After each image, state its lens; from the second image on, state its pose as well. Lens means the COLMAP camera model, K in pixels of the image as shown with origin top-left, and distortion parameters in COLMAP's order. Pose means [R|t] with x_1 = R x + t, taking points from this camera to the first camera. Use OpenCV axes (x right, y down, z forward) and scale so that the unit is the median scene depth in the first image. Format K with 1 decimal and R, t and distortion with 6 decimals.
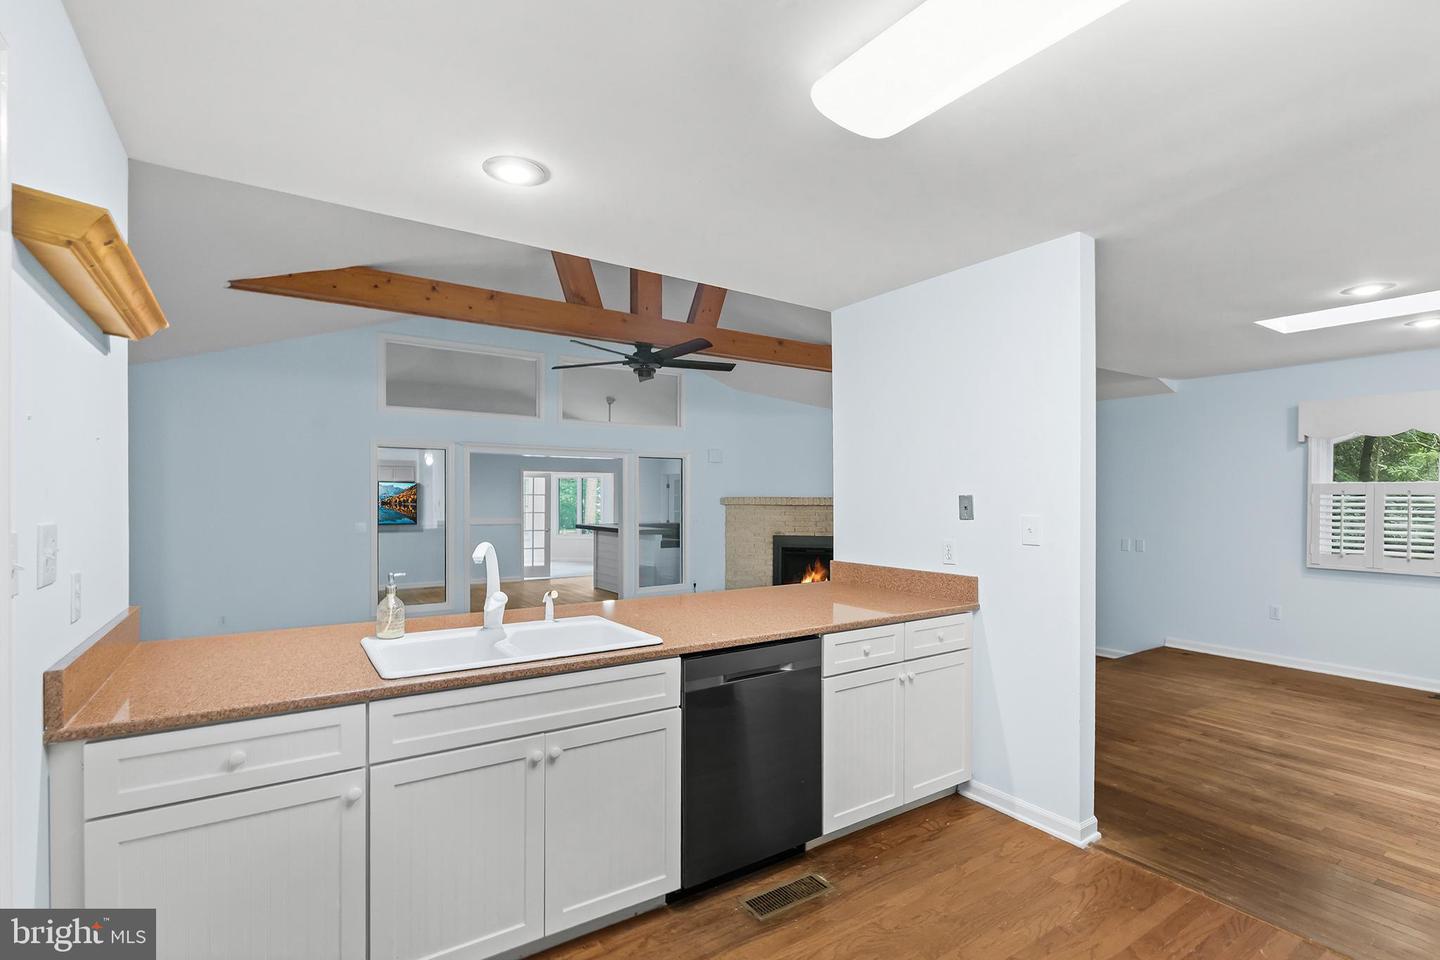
lens RADIAL K [[658.1, 0, 707.2], [0, 658.1, 498.5], [0, 0, 1]] dist [-0.004137, -0.000501]
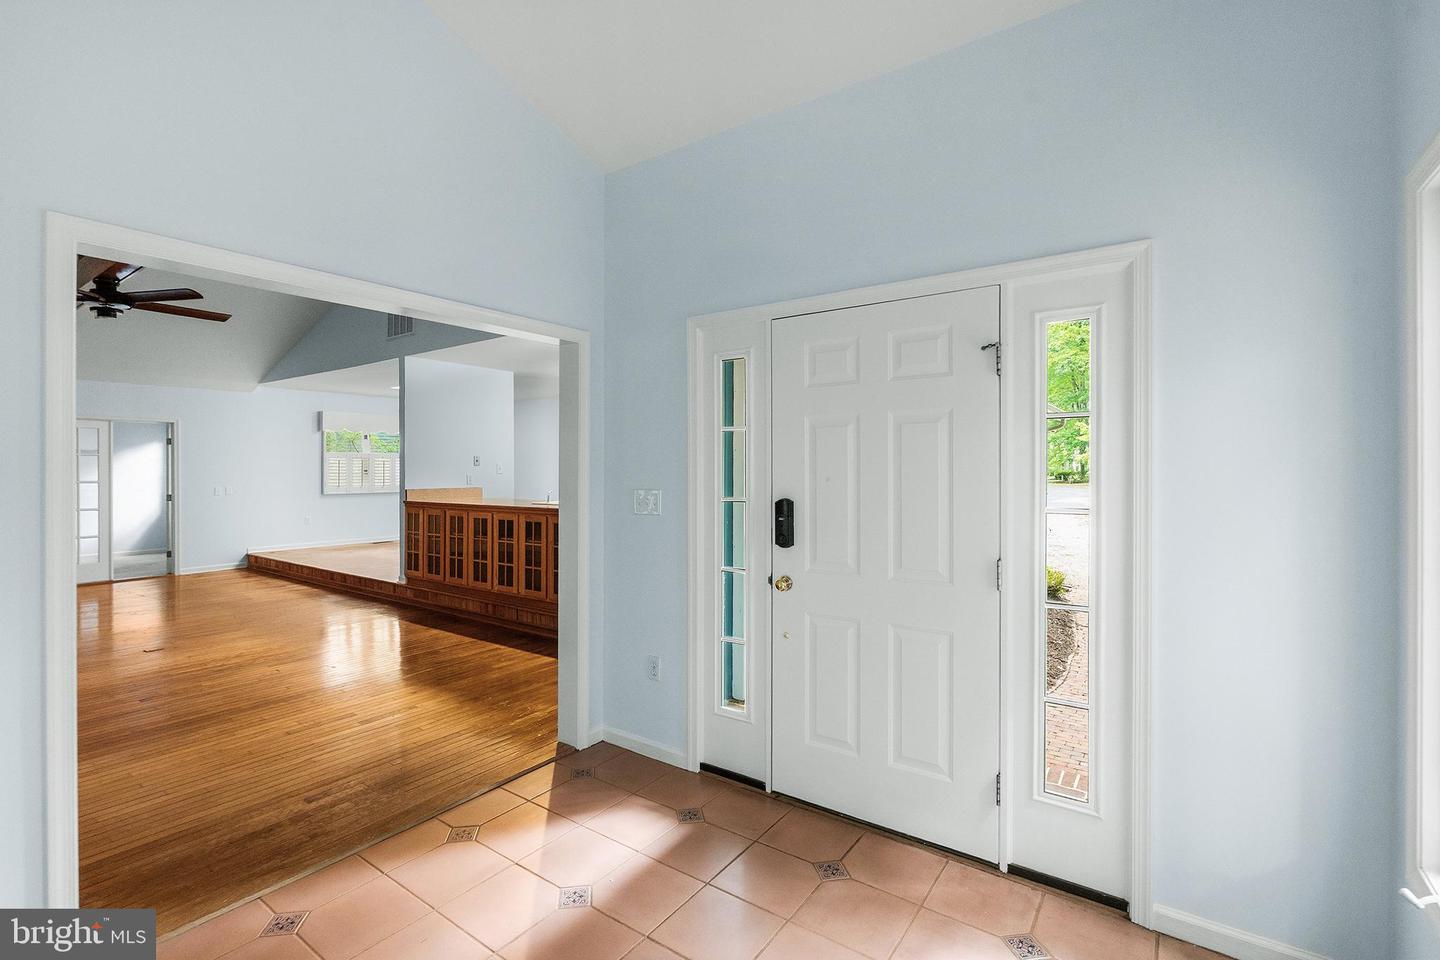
lens RADIAL K [[659.4, 0, 707.5], [0, 659.4, 467.5], [0, 0, 1]] dist [-0.000872, -0.000022]
pose [[-0.349747, -0.002773, 0.936840, -1.426720], [0.002026, 0.999991, 0.003716, 0.019114], [-0.936842, 0.003198, -0.349738, 0.627004]]
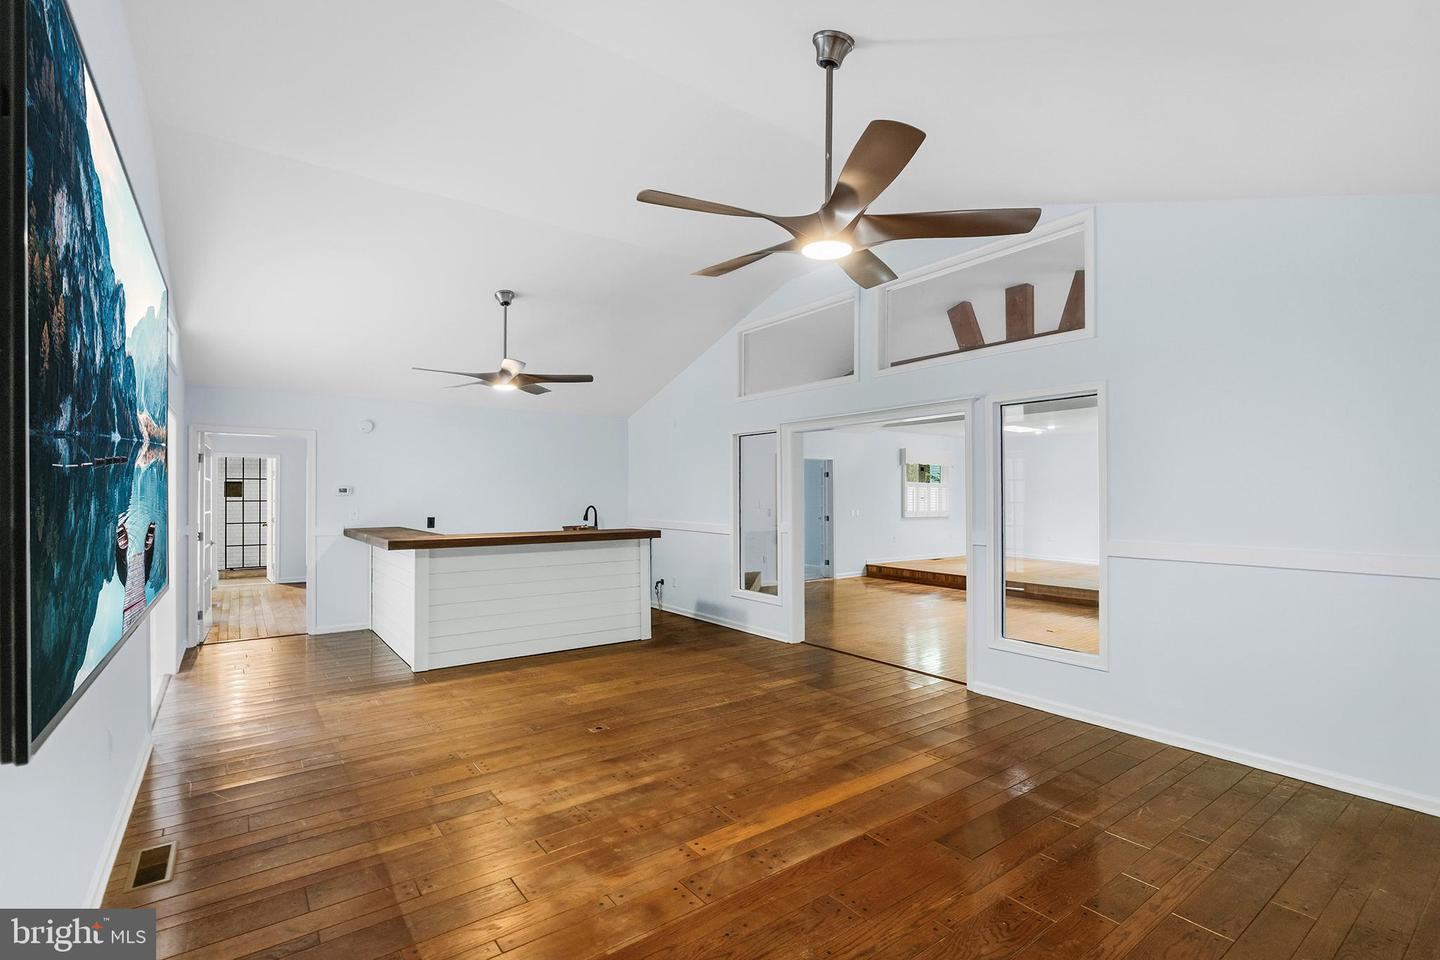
lens RADIAL K [[660.4, 0, 714.6], [0, 660.4, 482.8], [0, 0, 1]] dist [-0.001993, -0.000052]
pose [[-0.054917, 0.016032, 0.998362, -1.523344], [-0.000979, 0.999870, -0.016110, 0.018563], [-0.998490, -0.001862, -0.054895, 1.896865]]
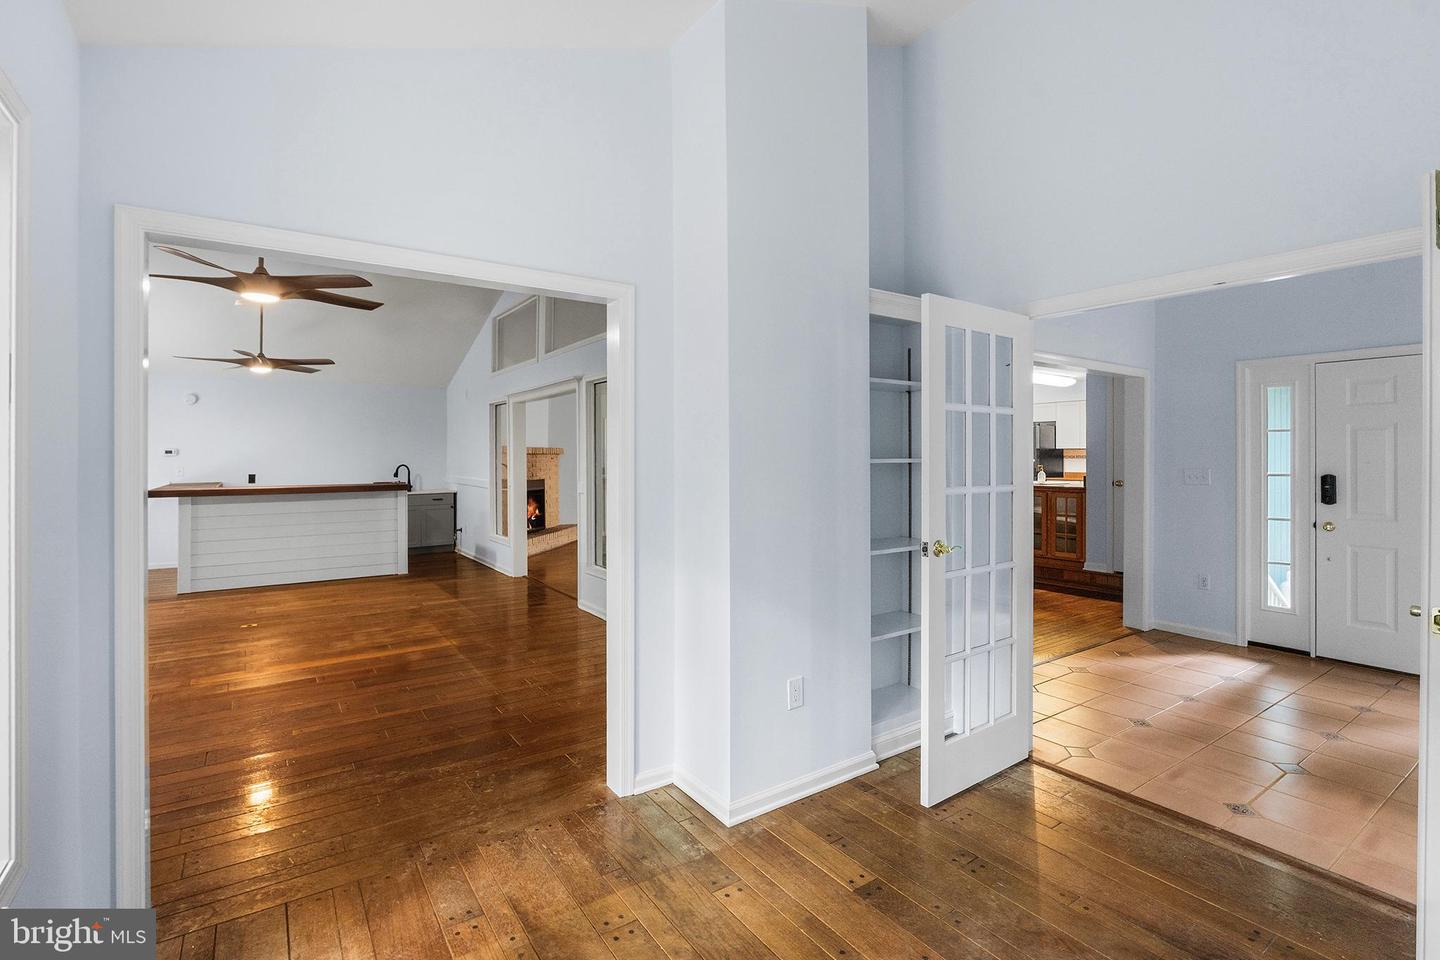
lens RADIAL K [[669.5, 0, 705.0], [0, 669.5, 459.6], [0, 0, 1]] dist [-0.011360, 0.004046]
pose [[-0.021150, -0.008147, 0.999743, -1.830091], [0.000758, 0.999966, 0.008164, 0.019493], [-0.999776, 0.000930, -0.021144, 1.264223]]
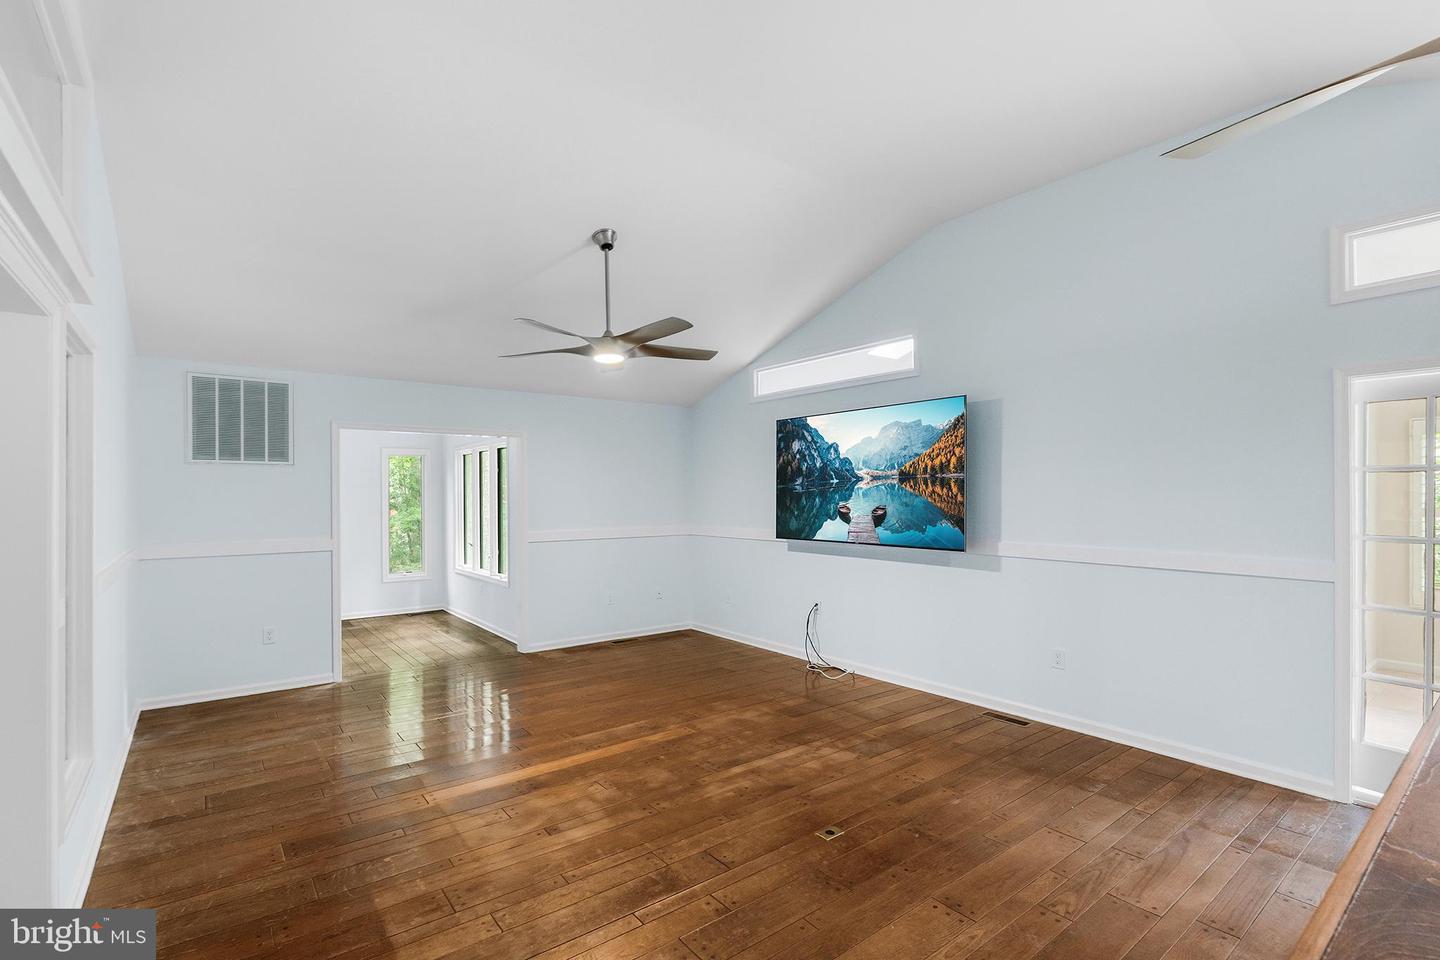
lens RADIAL K [[658.1, 0, 707.2], [0, 658.1, 498.5], [0, 0, 1]] dist [-0.004137, -0.000501]
pose [[0.068314, 0.003689, -0.997657, -0.115897], [0.004354, 0.999983, 0.003996, 0.010457], [0.997654, -0.004617, 0.068296, 1.847157]]
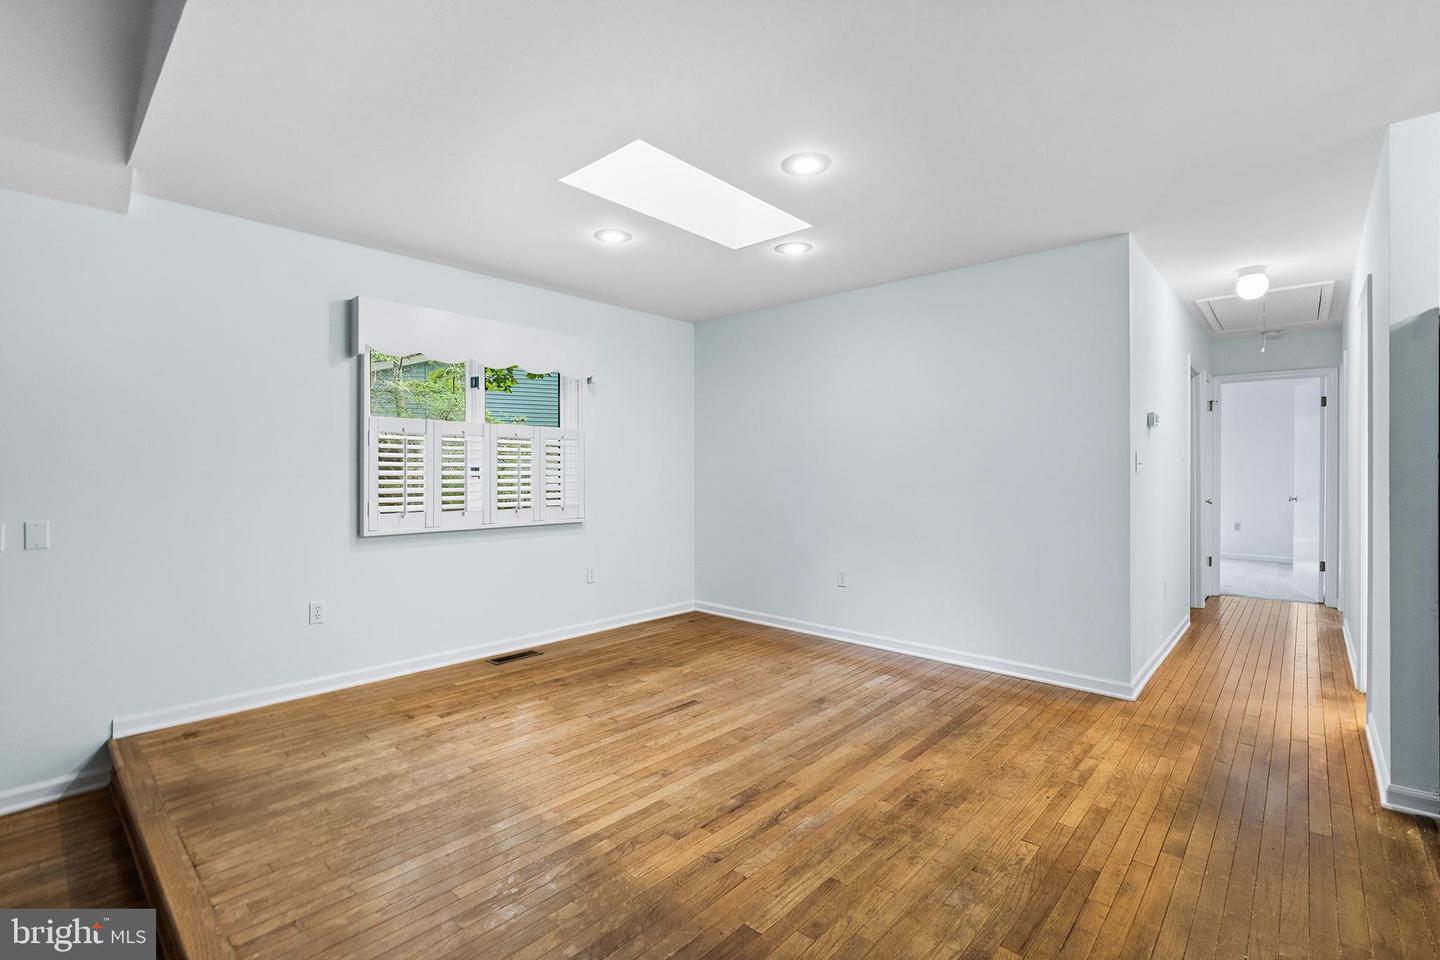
lens RADIAL K [[652.9, 0, 710.2], [0, 652.9, 477.5], [0, 0, 1]] dist [-0.005039, -0.000284]
pose [[-0.242101, -0.021316, 0.970017, 0.157971], [-0.000800, 0.999763, 0.021770, 0.027648], [-0.970251, 0.004494, -0.242061, 0.836638]]
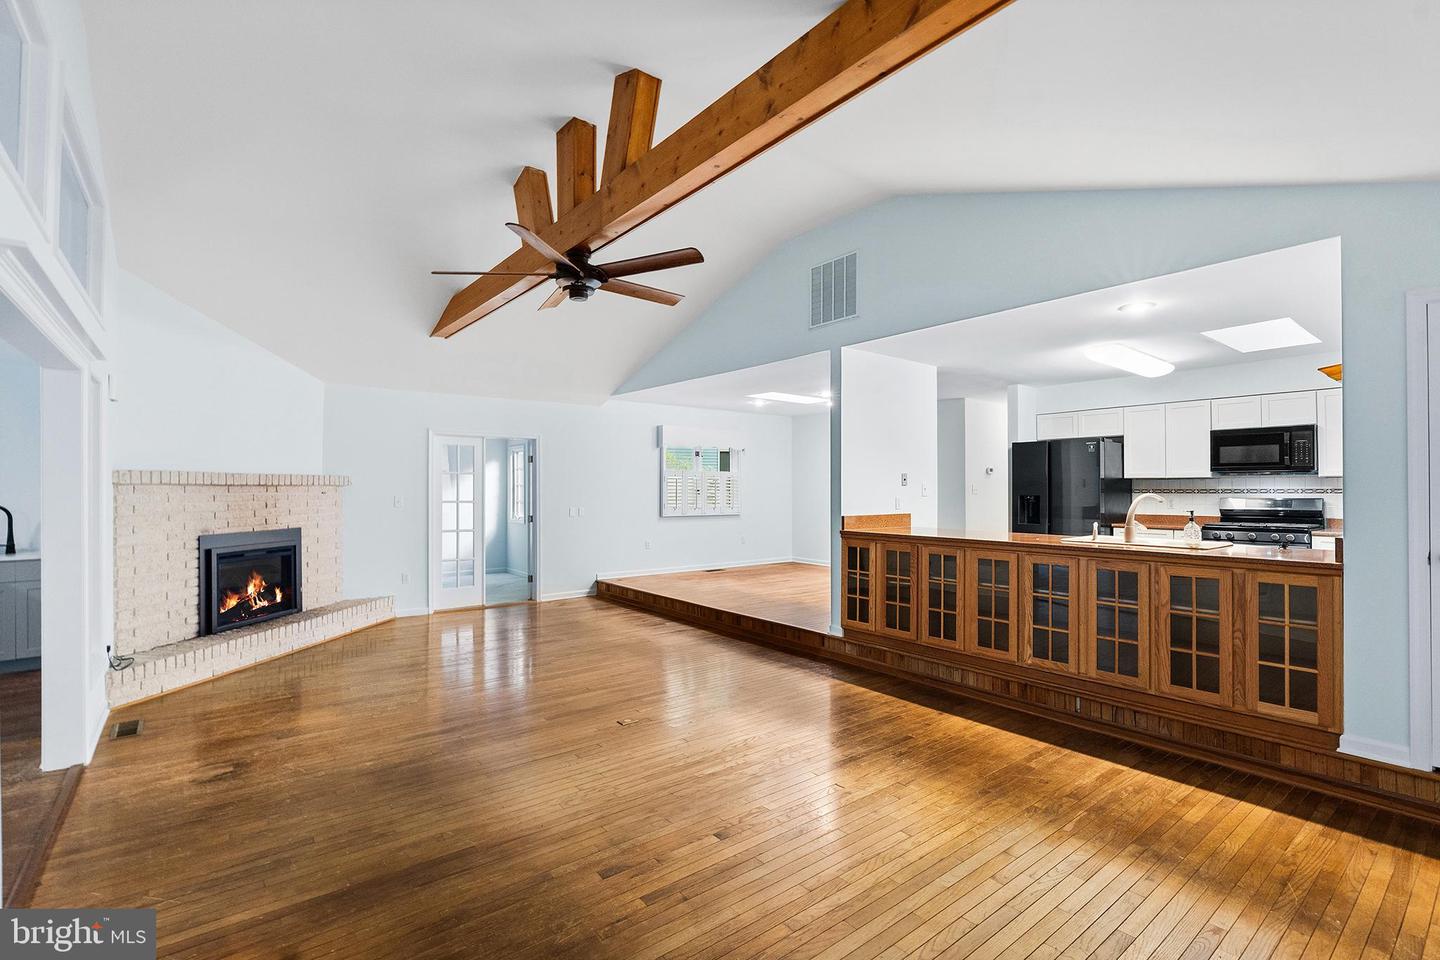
lens RADIAL K [[660.4, 0, 714.6], [0, 660.4, 482.8], [0, 0, 1]] dist [-0.001993, -0.000052]
pose [[-0.088337, 0.002729, 0.996087, -0.958657], [-0.000422, 0.999996, -0.002777, 0.017273], [-0.996091, -0.000665, -0.088335, 1.054686]]
